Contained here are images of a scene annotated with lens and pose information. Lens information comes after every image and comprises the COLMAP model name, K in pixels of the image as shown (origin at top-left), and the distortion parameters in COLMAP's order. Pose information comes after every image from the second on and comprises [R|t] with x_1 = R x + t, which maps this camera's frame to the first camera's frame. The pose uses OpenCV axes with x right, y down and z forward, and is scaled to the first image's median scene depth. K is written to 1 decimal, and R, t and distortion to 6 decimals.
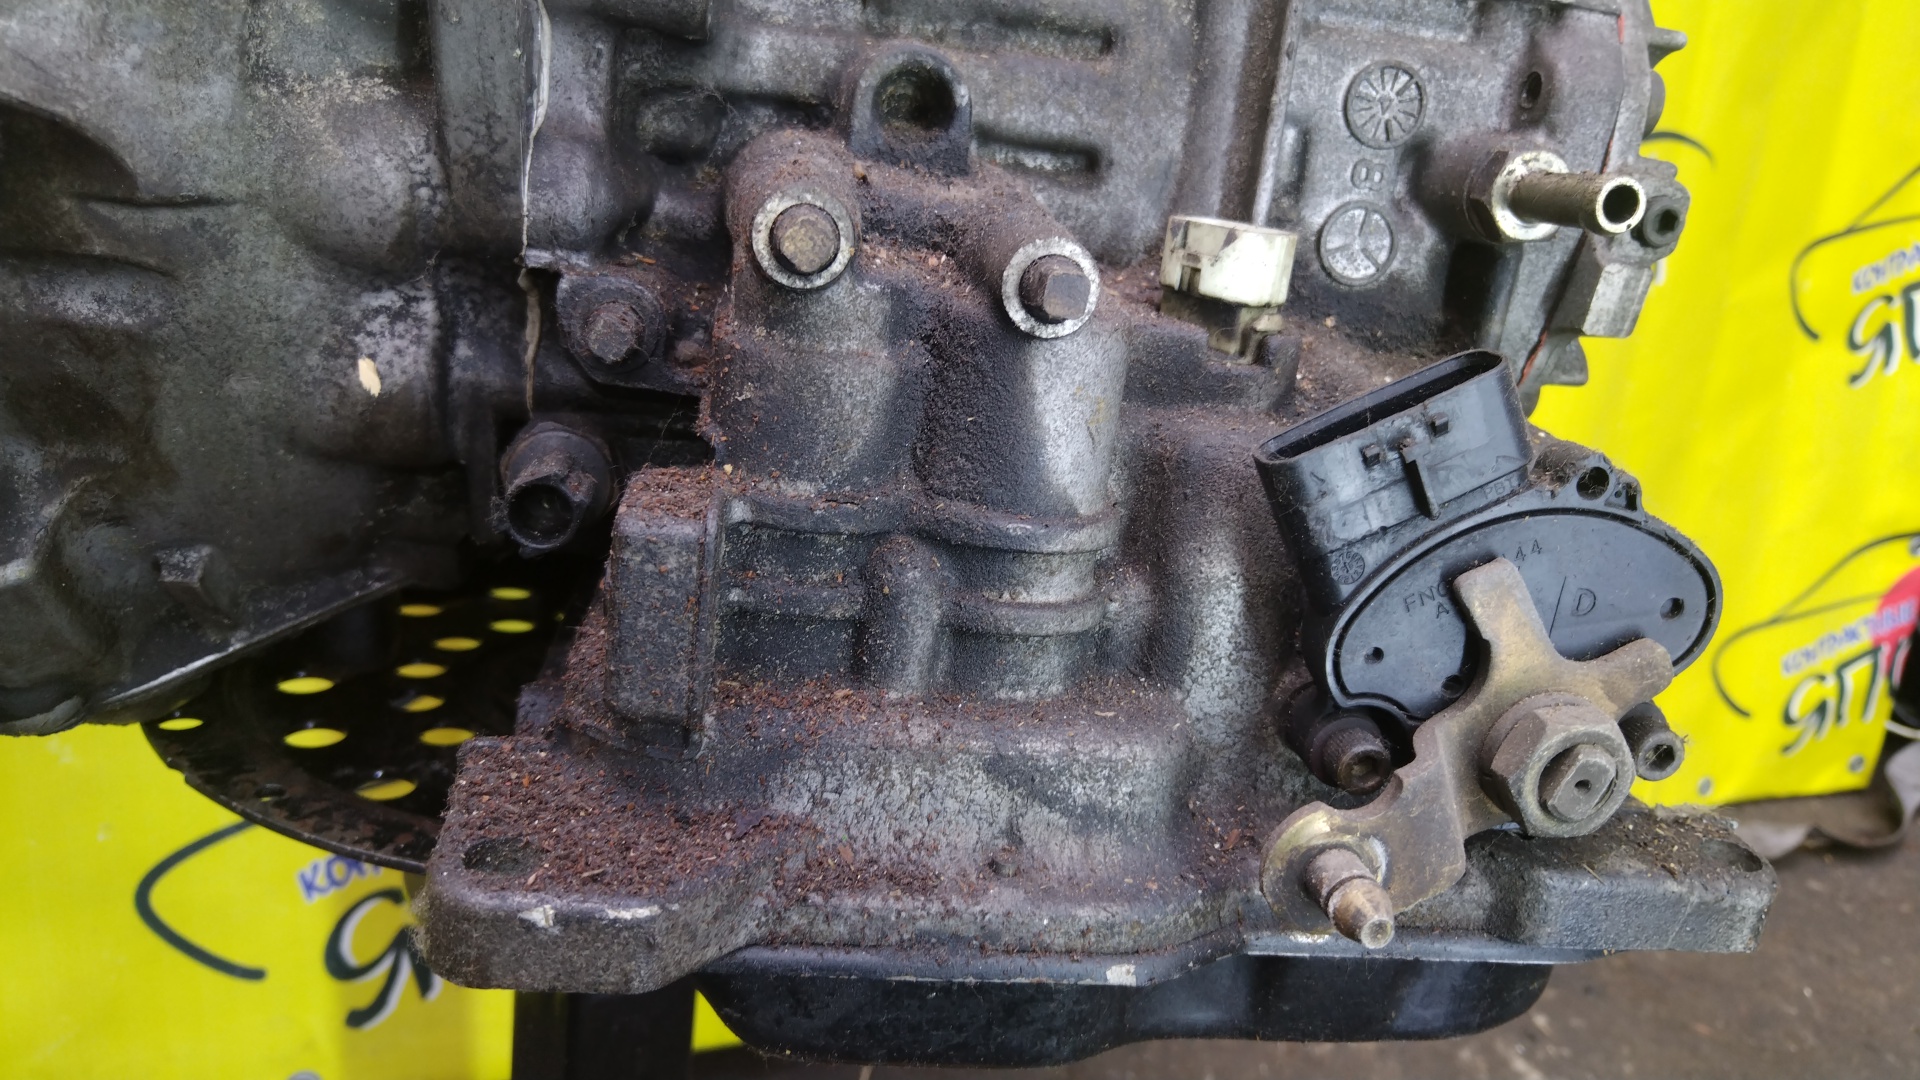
lens RADIAL K [[1349.4, 0, 955.8], [0, 1349.4, 495.3], [0, 0, 1]] dist [-0.001746, 0.002956]
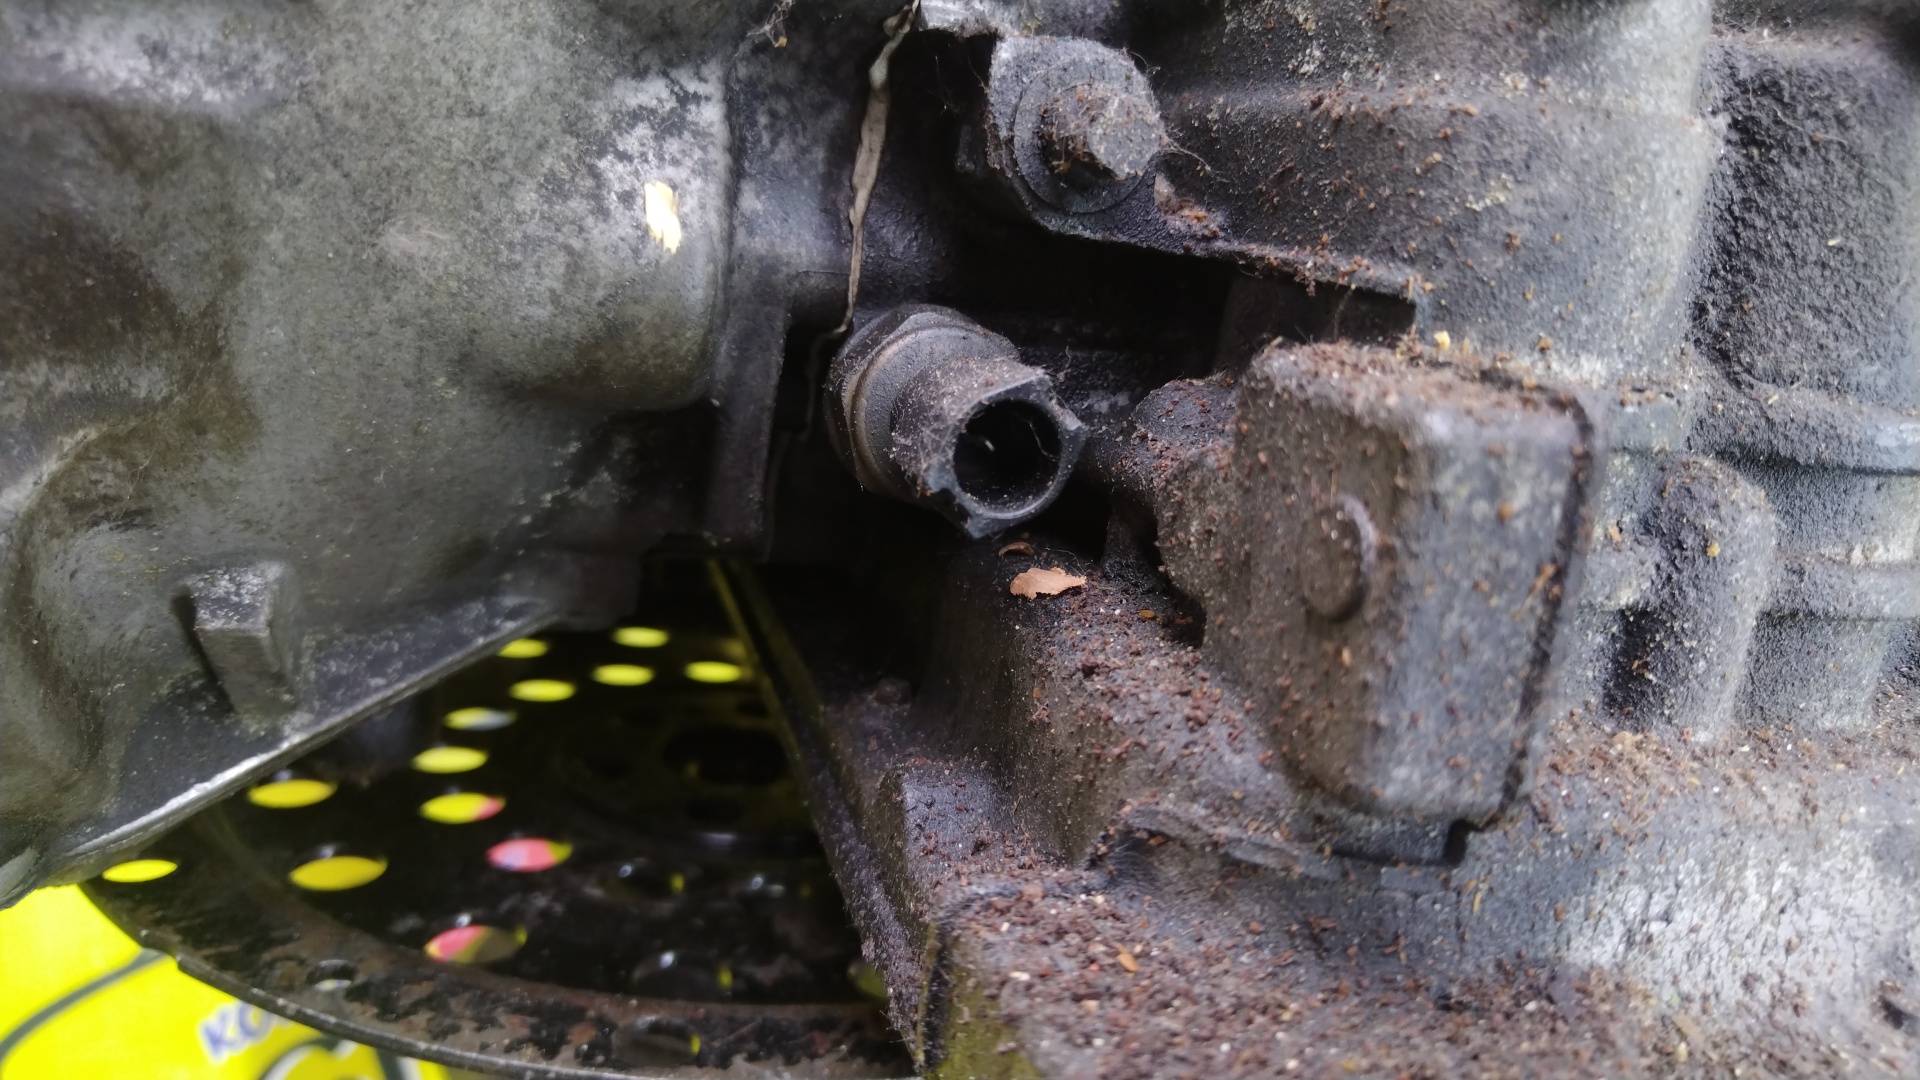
lens RADIAL K [[1364.6, 0, 962.6], [0, 1364.6, 506.1], [0, 0, 1]] dist [-0.046778, 0.038860]
pose [[0.986656, -0.044863, 0.156518, -0.392136], [0.048636, 0.998609, -0.020361, 0.042570], [-0.155387, 0.027702, 0.987465, 0.432560]]
